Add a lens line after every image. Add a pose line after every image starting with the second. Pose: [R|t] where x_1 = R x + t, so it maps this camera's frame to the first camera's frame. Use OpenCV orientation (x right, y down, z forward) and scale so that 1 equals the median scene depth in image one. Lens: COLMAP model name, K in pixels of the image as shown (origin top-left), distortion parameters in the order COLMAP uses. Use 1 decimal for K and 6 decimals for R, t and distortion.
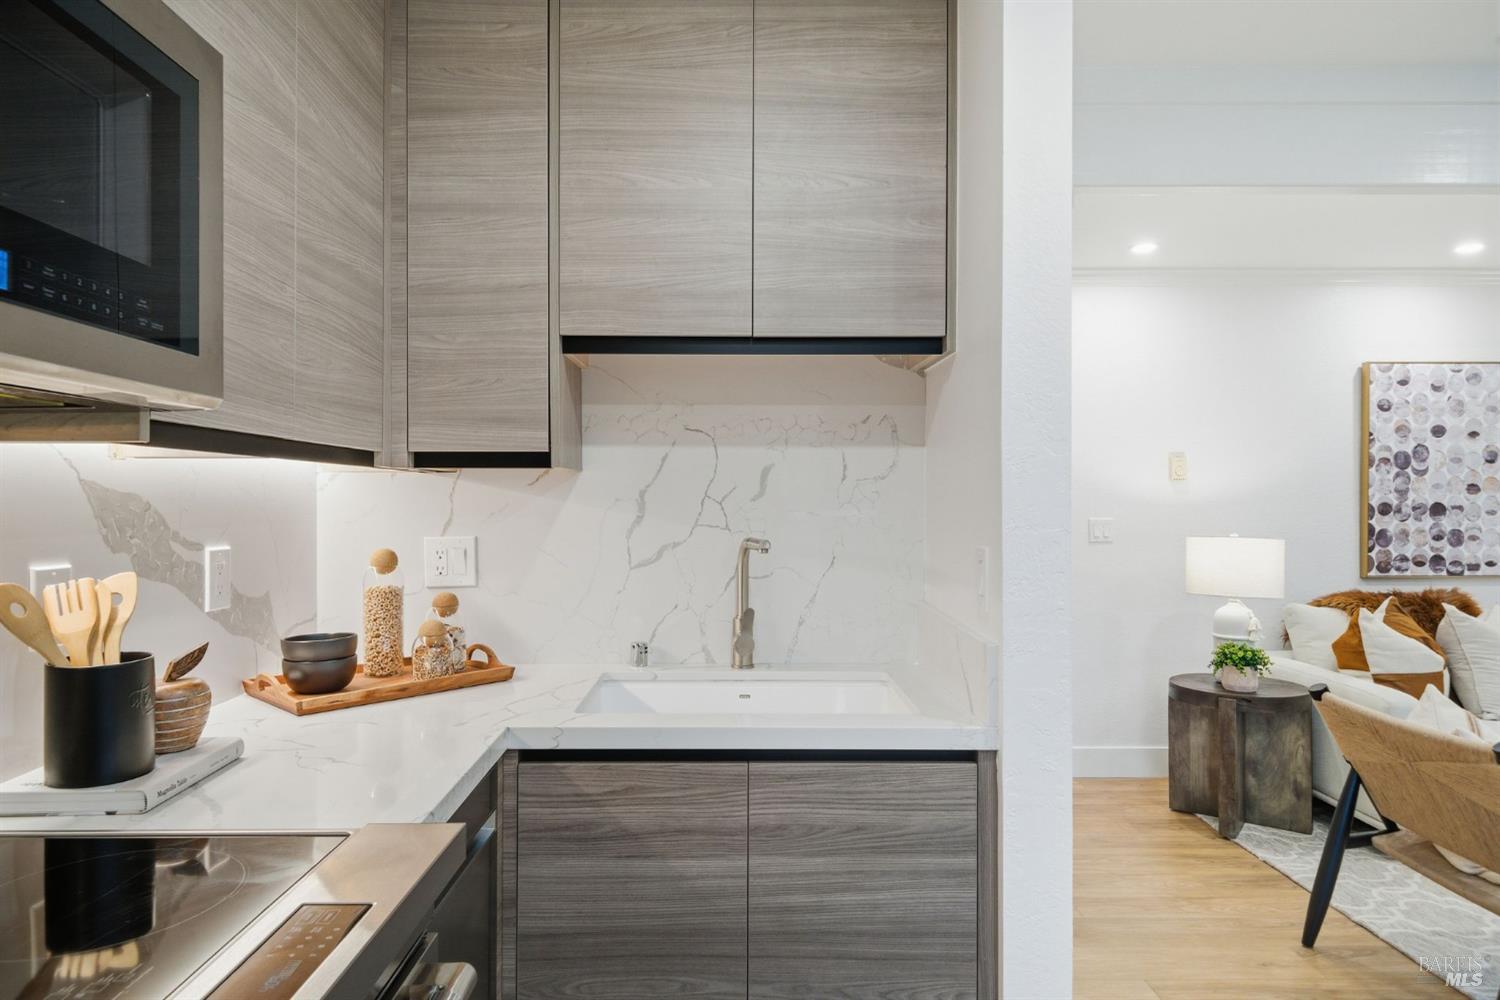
lens RADIAL K [[909.6, 0, 735.6], [0, 909.6, 497.0], [0, 0, 1]] dist [0.018141, -0.001960]
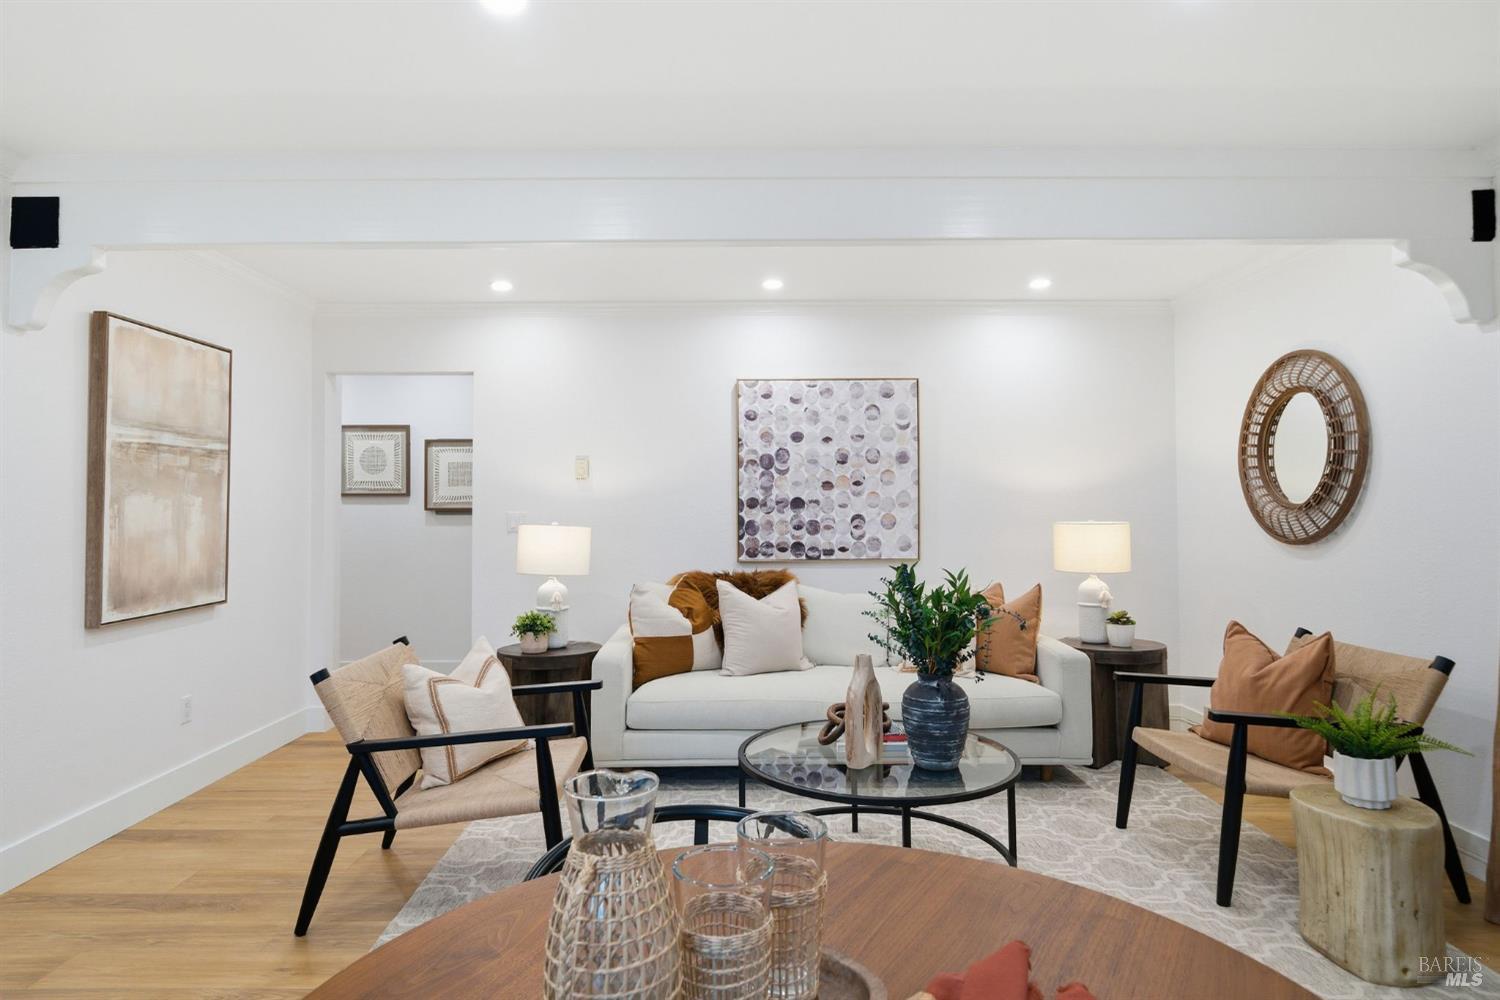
lens RADIAL K [[872.2, 0, 738.5], [0, 872.2, 482.2], [0, 0, 1]] dist [-0.007966, 0.005410]
pose [[0.999683, -0.004451, -0.024781, 1.388796], [0.003708, 0.999545, -0.029948, 0.038262], [0.024903, 0.029846, 0.999244, -0.234745]]
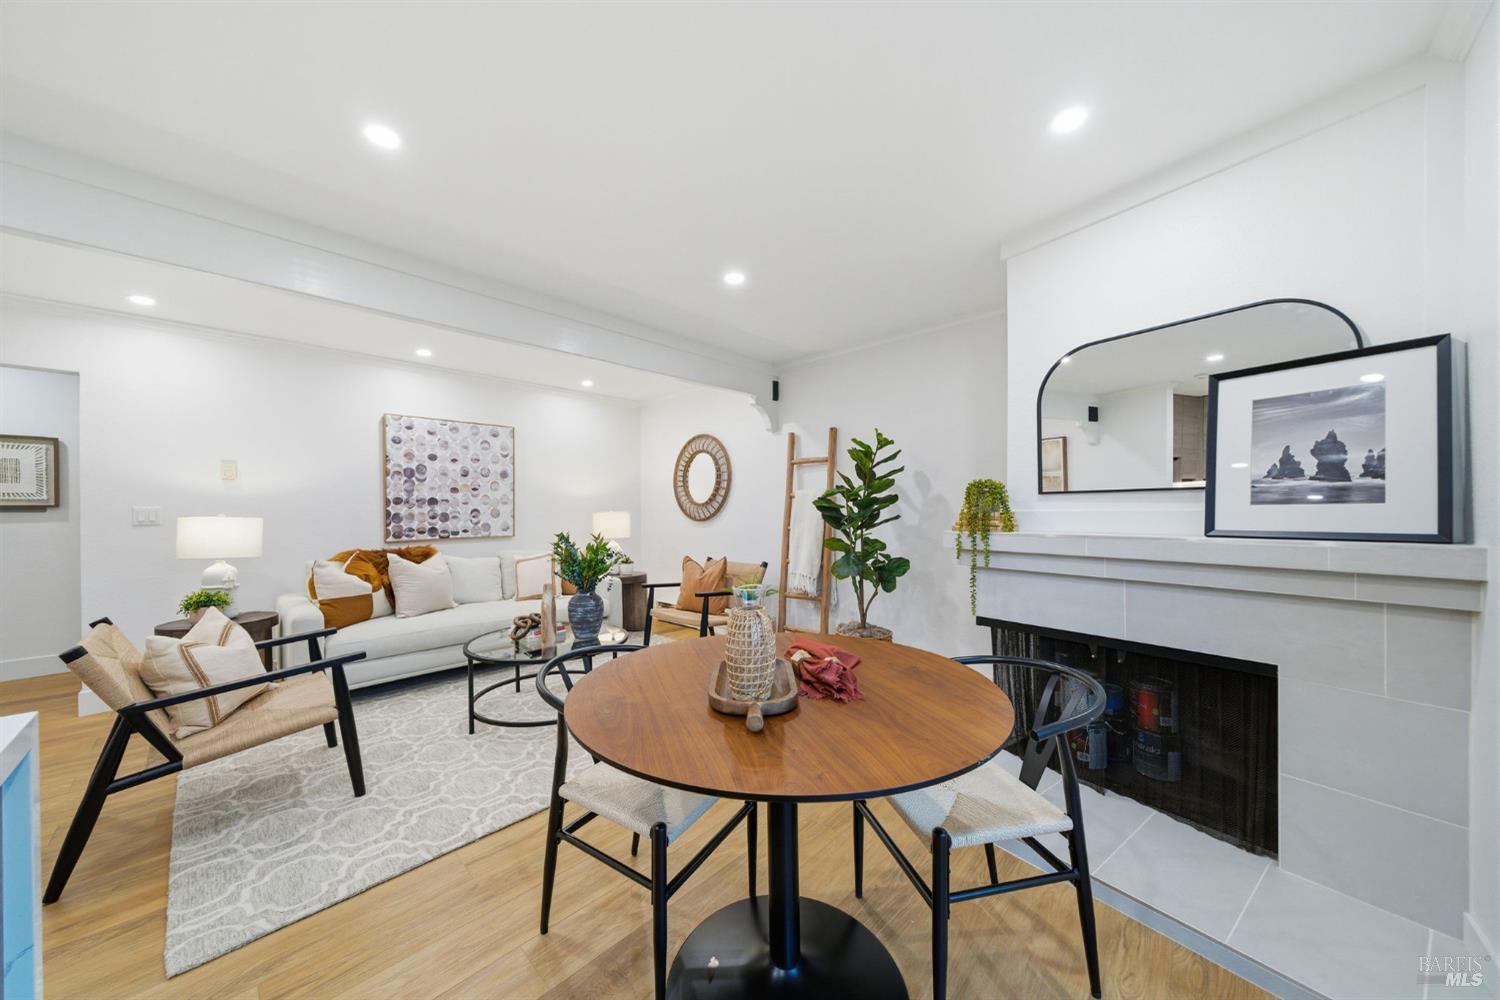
lens RADIAL K [[529.0, 0, 748.4], [0, 529.0, 507.1], [0, 0, 1]] dist [0.004819, 0.001131]
pose [[0.711922, -0.003861, 0.702248, 0.929469], [0.006574, 0.999978, -0.001166, 0.057436], [-0.702228, 0.005446, 0.711931, -0.304430]]
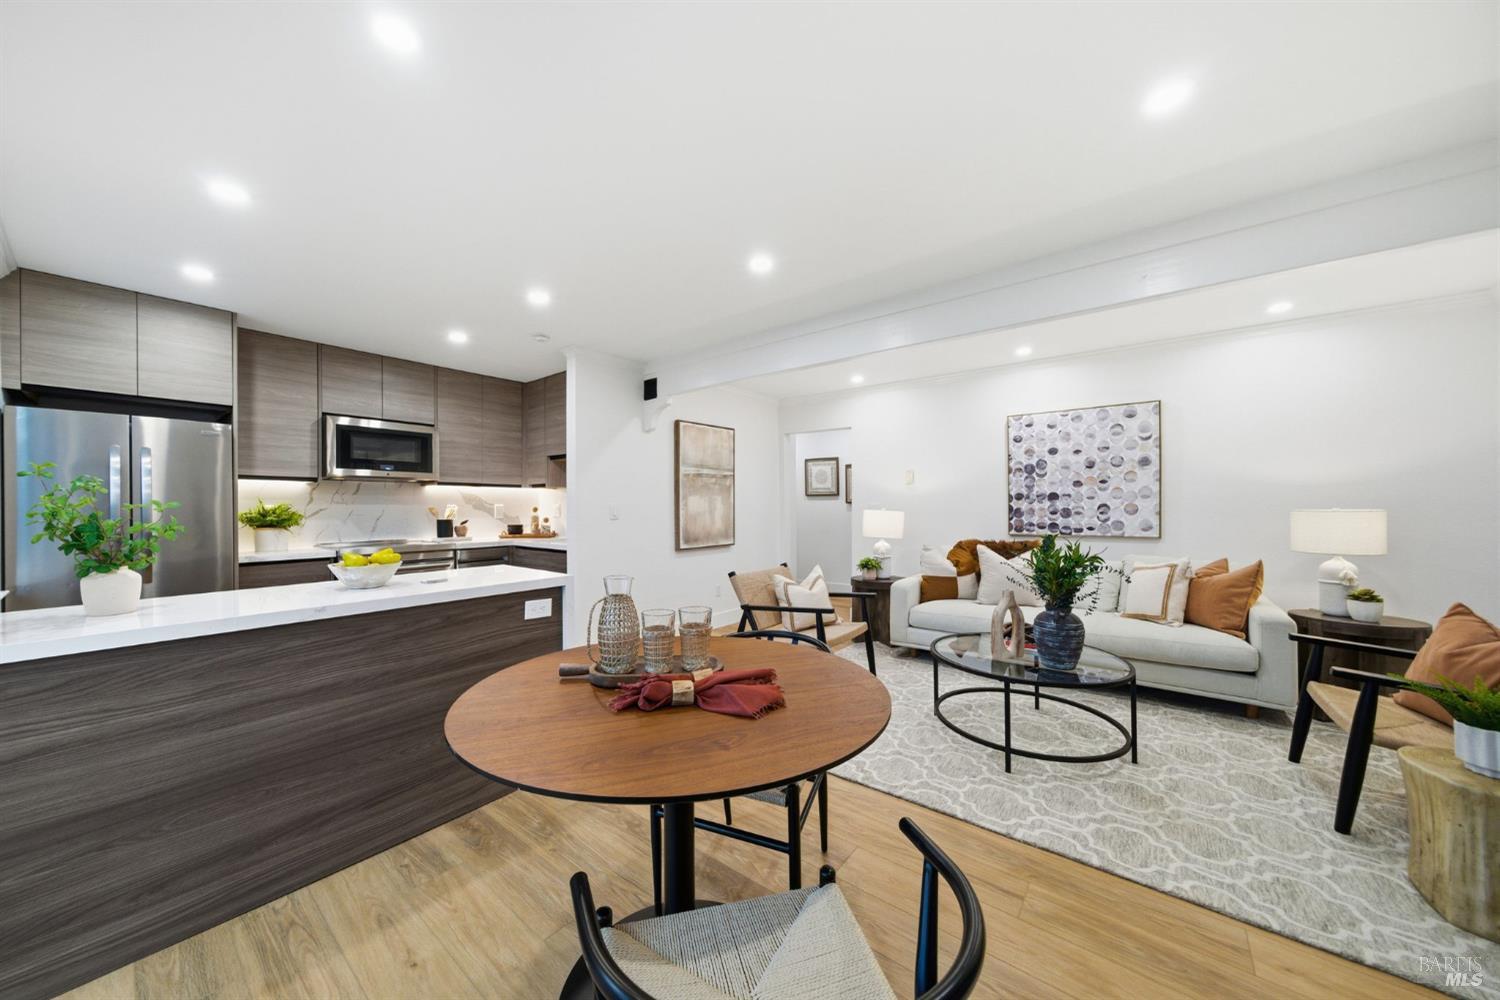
lens RADIAL K [[527.7, 0, 736.0], [0, 527.7, 508.9], [0, 0, 1]] dist [0.003301, -0.000515]
pose [[0.764900, -0.000563, -0.644148, 1.839103], [0.005587, 0.999968, 0.005760, 0.053866], [0.644124, -0.008005, 0.764879, -0.288500]]
